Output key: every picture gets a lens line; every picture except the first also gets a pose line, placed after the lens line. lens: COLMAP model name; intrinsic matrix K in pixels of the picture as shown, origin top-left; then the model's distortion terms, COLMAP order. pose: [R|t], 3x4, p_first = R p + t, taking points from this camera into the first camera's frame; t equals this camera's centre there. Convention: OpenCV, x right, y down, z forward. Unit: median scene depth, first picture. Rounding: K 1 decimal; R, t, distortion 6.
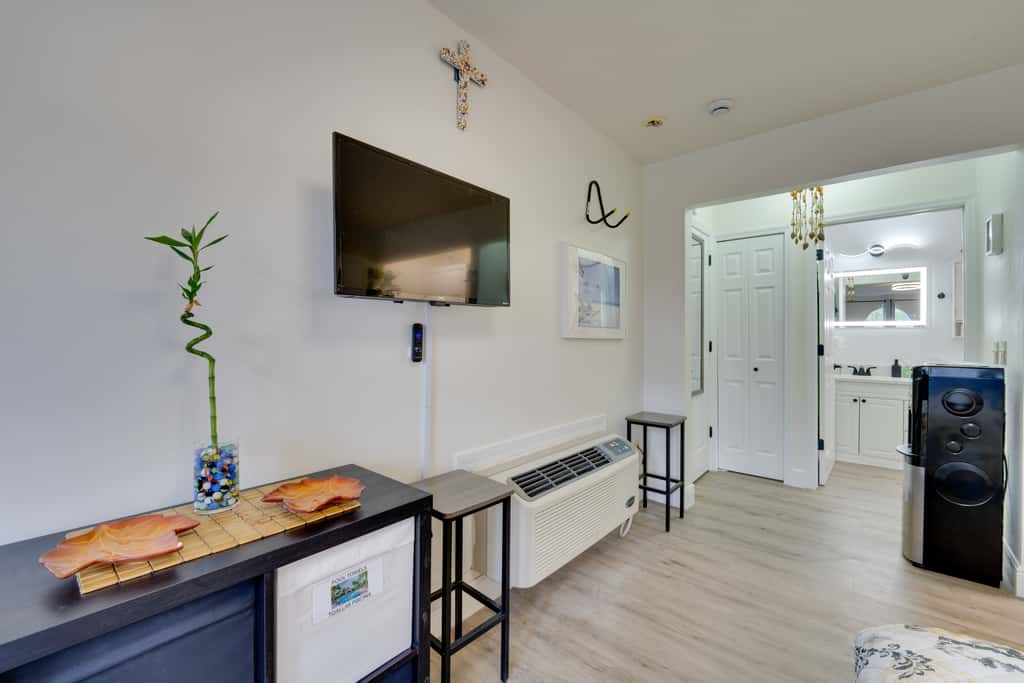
lens RADIAL K [[404.4, 0, 534.8], [0, 404.4, 338.3], [0, 0, 1]] dist [-0.007869, -0.001050]
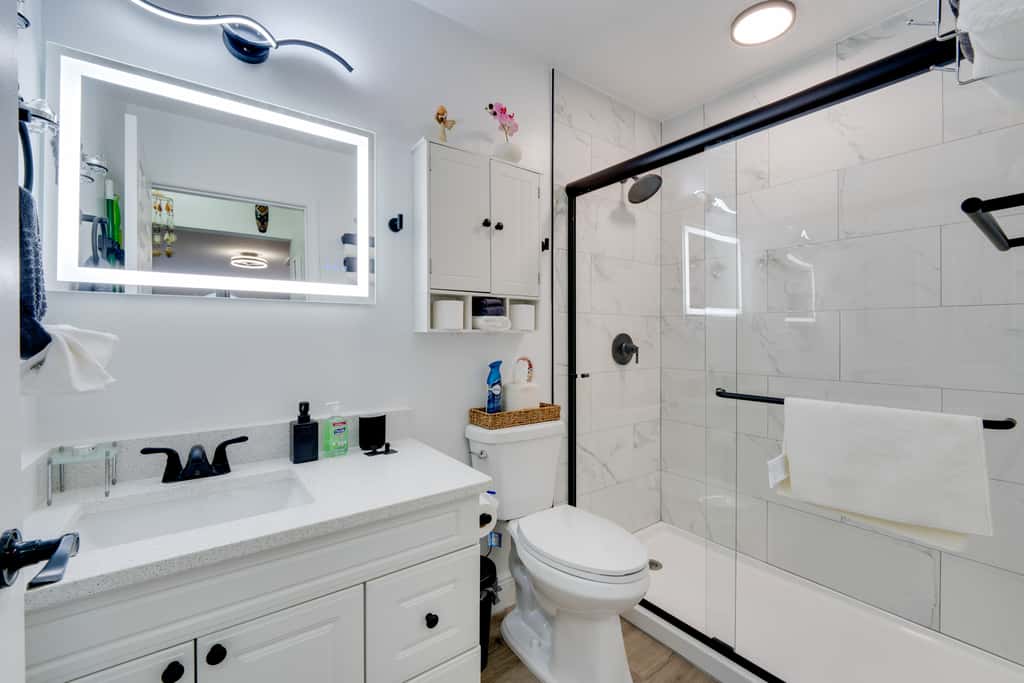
lens RADIAL K [[404.4, 0, 490.0], [0, 404.4, 332.8], [0, 0, 1]] dist [-0.007869, -0.001050]
pose [[0.238258, -0.000852, 0.971202, 0.628552], [0.009847, 0.999950, -0.001538, 0.000142], [-0.971152, 0.009930, 0.238254, 0.782020]]
